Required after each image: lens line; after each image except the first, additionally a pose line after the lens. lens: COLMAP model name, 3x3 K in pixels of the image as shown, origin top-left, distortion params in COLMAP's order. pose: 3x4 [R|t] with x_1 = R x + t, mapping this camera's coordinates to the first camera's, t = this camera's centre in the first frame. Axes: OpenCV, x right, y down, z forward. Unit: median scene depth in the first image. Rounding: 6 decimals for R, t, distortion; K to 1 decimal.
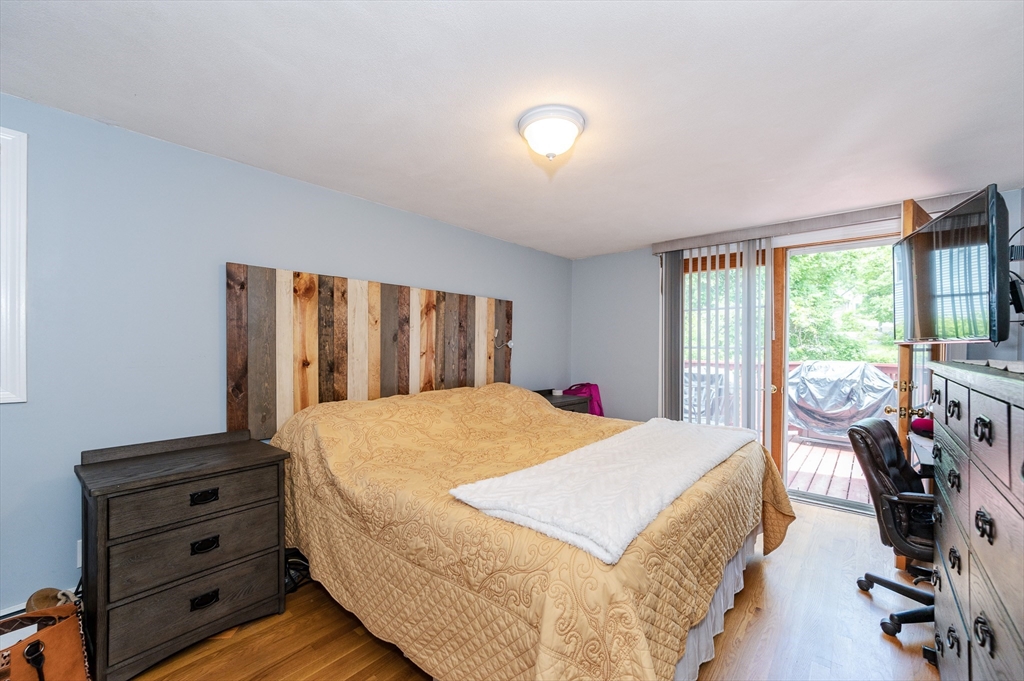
lens RADIAL K [[418.6, 0, 511.2], [0, 418.6, 347.8], [0, 0, 1]] dist [-0.000759, 0.000595]
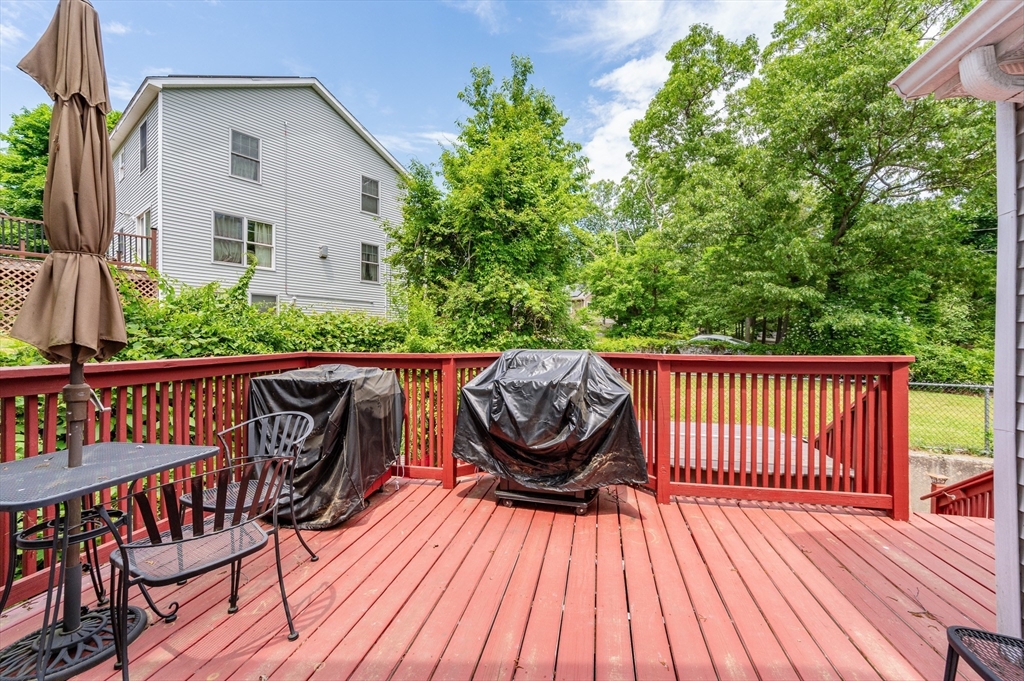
lens RADIAL K [[413.7, 0, 526.3], [0, 413.7, 345.6], [0, 0, 1]] dist [-0.011695, 0.008467]
pose [[0.858090, -0.008721, 0.513425, 0.478917], [0.004745, 0.999948, 0.009055, 0.021990], [-0.513477, -0.005334, 0.858087, 0.556319]]
